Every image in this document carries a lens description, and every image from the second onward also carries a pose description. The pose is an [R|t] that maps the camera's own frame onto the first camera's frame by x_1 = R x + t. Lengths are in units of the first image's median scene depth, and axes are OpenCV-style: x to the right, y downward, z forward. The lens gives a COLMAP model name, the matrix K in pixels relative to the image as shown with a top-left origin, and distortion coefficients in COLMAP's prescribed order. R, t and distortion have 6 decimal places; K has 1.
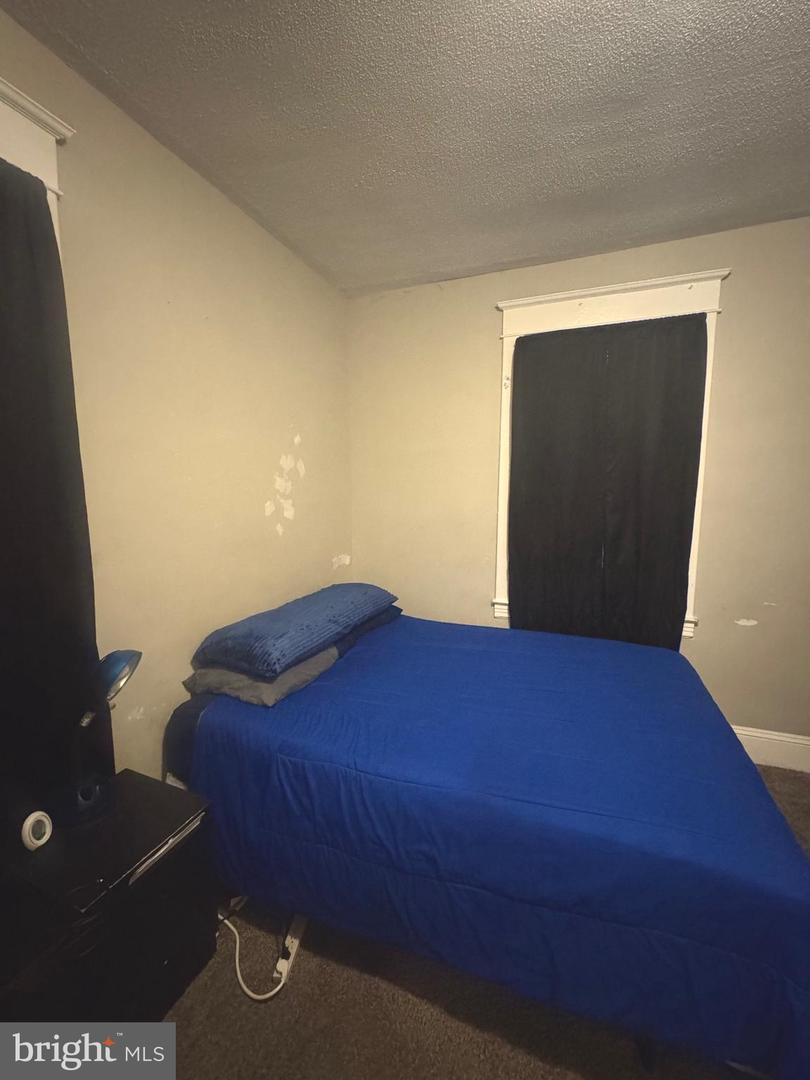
lens RADIAL K [[431.2, 0, 405.0], [0, 431.2, 540.0], [0, 0, 1]] dist [-0.003869, -0.000650]
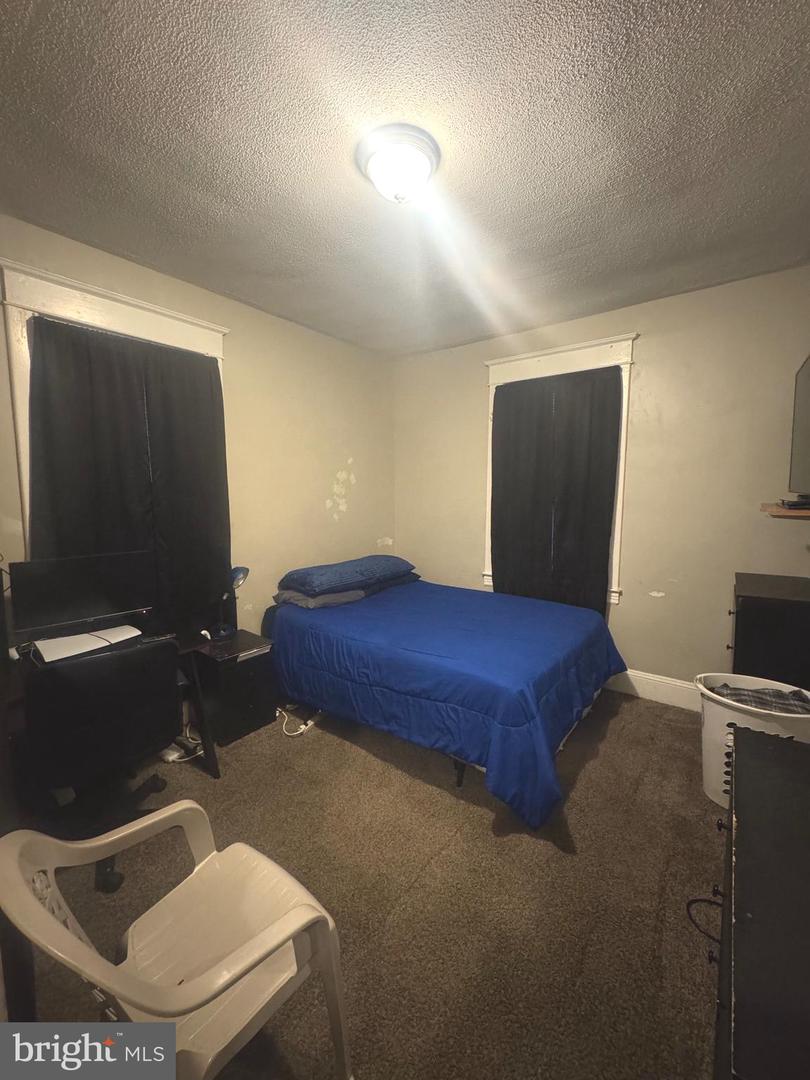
lens RADIAL K [[431.2, 0, 405.0], [0, 431.2, 540.0], [0, 0, 1]] dist [-0.003869, -0.000650]
pose [[0.960580, 0.032569, -0.276088, 0.438500], [-0.034202, 0.999414, -0.001101, 0.057696], [0.275891, 0.010500, 0.961132, -0.514516]]
